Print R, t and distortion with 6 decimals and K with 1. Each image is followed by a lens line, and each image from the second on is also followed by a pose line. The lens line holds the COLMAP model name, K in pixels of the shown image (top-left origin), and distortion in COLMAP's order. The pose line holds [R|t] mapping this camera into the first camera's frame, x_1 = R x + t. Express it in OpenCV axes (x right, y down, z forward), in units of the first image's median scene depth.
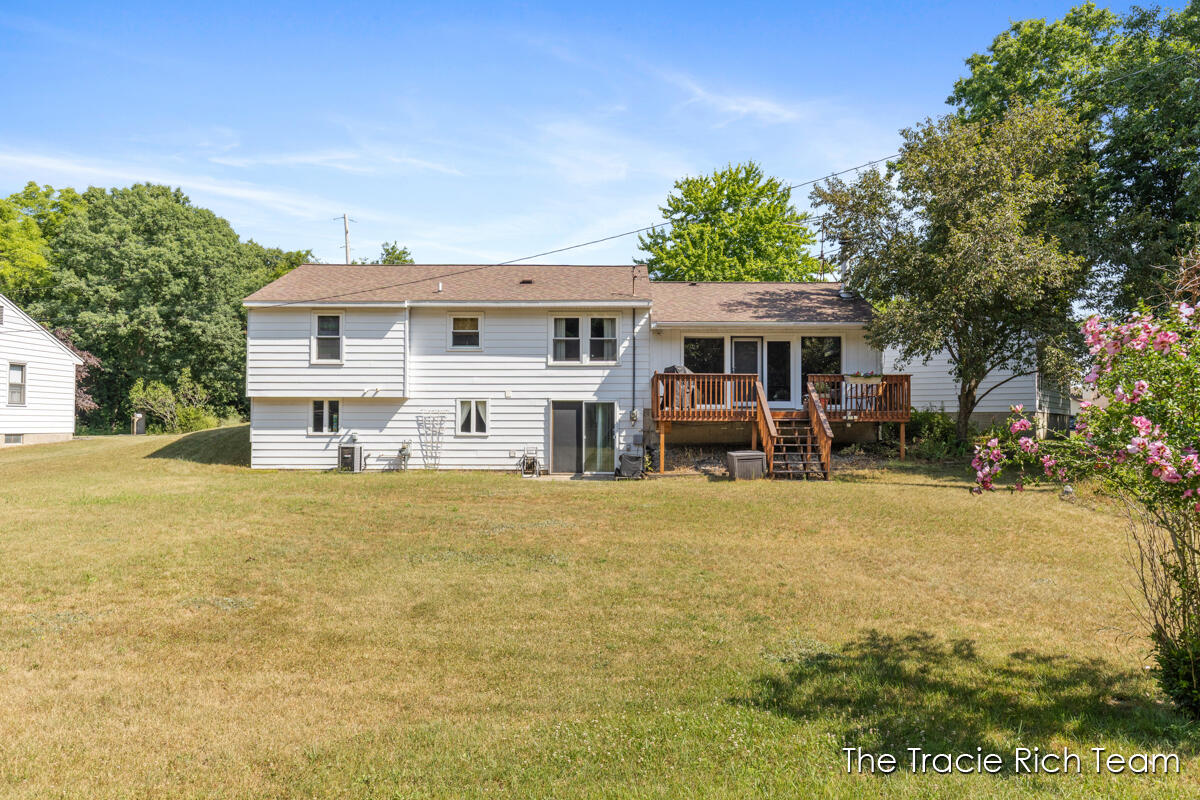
lens RADIAL K [[816.6, 0, 602.0], [0, 816.6, 396.8], [0, 0, 1]] dist [0.018525, 0.000136]
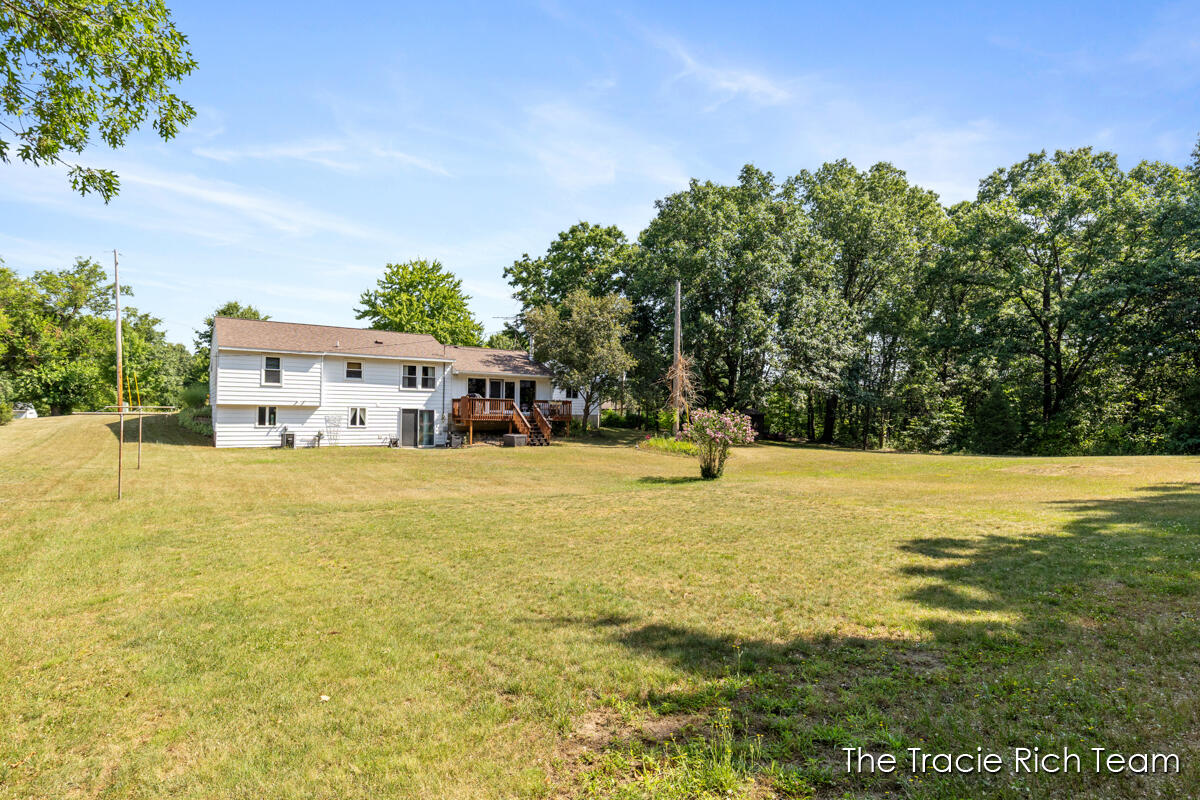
lens RADIAL K [[647.4, 0, 603.0], [0, 647.4, 403.8], [0, 0, 1]] dist [0.000917, 0.000050]
pose [[0.813327, 0.017126, 0.581555, -0.556371], [-0.028782, 0.999527, 0.010819, -0.036259], [-0.581094, -0.025537, 0.813435, -0.498878]]
